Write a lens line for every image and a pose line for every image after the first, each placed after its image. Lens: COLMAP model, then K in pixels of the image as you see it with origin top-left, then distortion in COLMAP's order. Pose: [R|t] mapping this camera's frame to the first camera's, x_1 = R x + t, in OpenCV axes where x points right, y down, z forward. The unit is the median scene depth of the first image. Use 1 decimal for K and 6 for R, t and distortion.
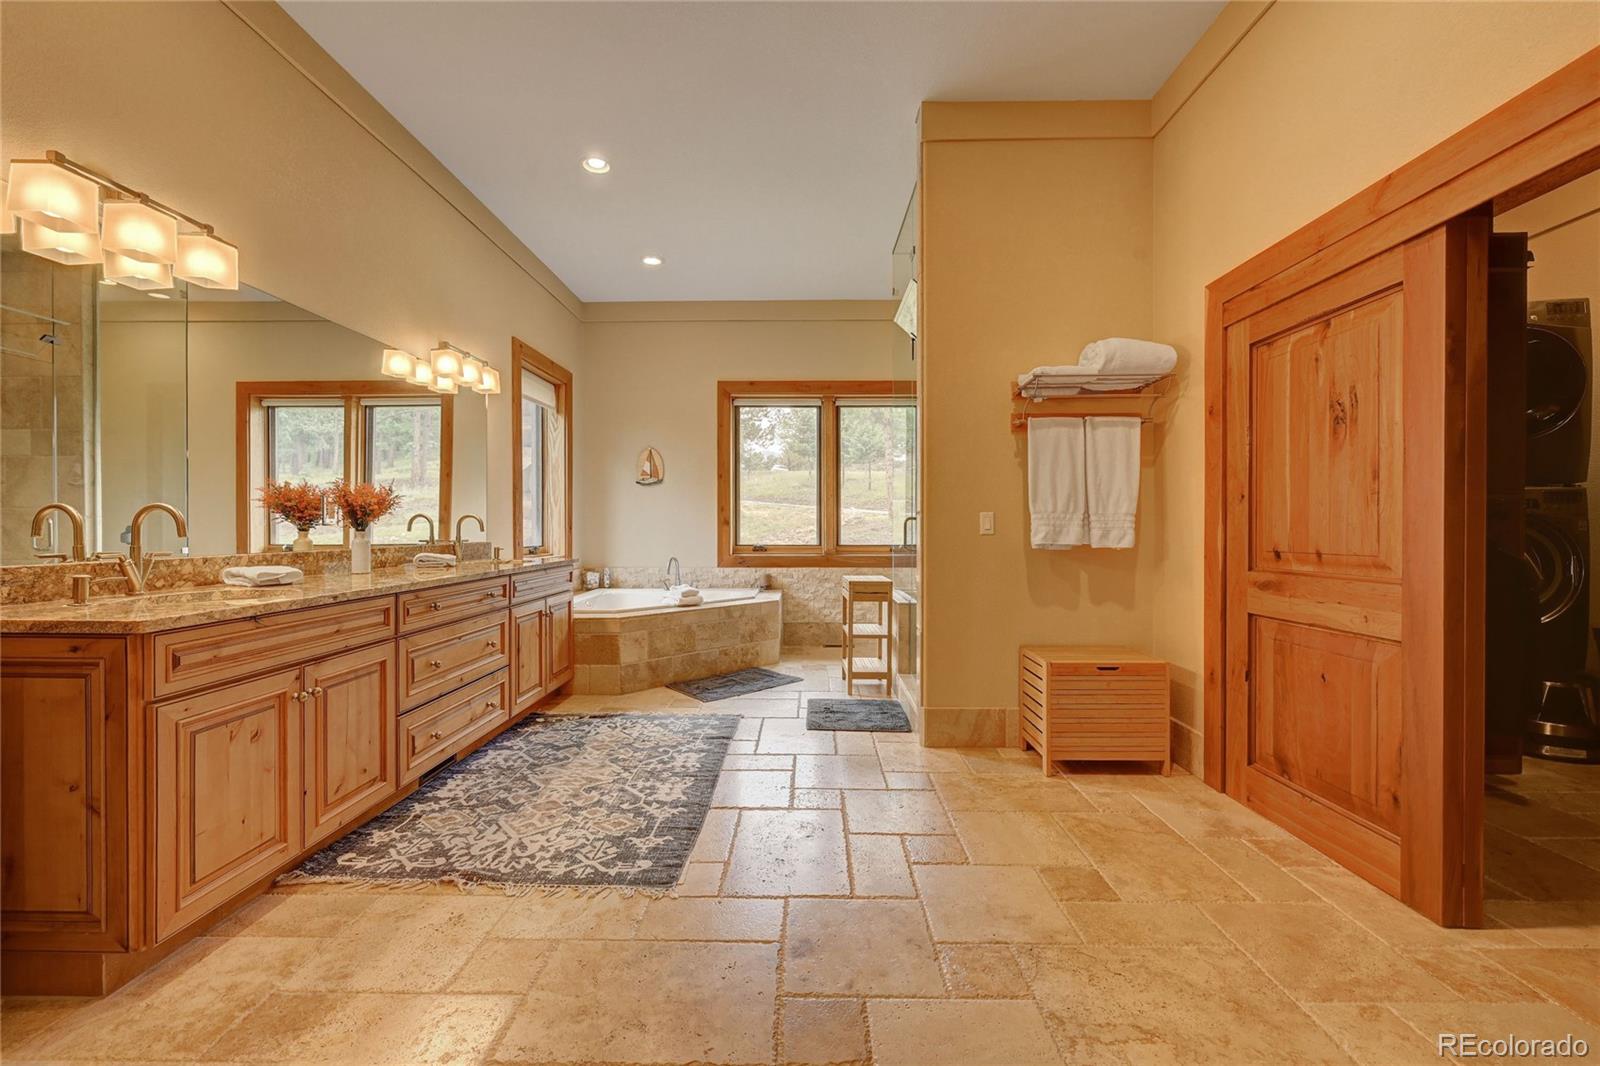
lens RADIAL K [[656.5, 0, 805.1], [0, 656.5, 532.9], [0, 0, 1]] dist [-0.002424, -0.000424]
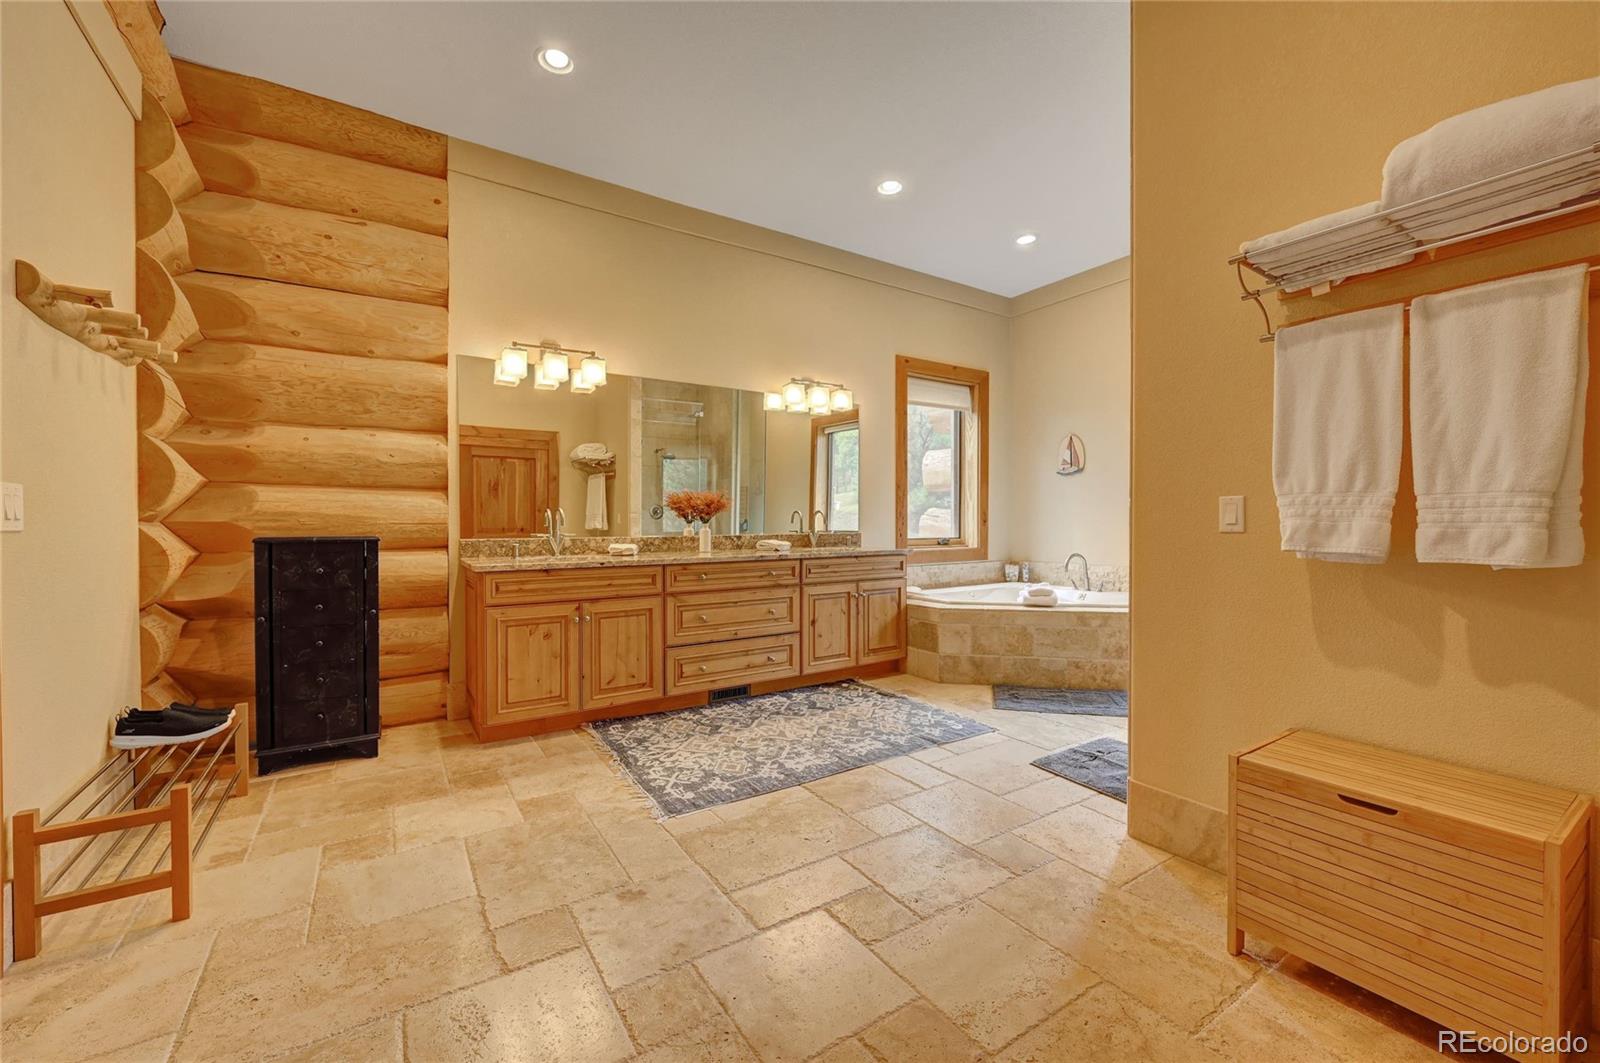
lens RADIAL K [[644.3, 0, 801.1], [0, 644.3, 523.6], [0, 0, 1]] dist [-0.000626, 0.000412]
pose [[0.548173, 0.003428, -0.836358, 0.623085], [-0.006130, 0.999981, 0.000081, -0.003415], [0.836343, 0.005083, 0.548184, 0.366447]]
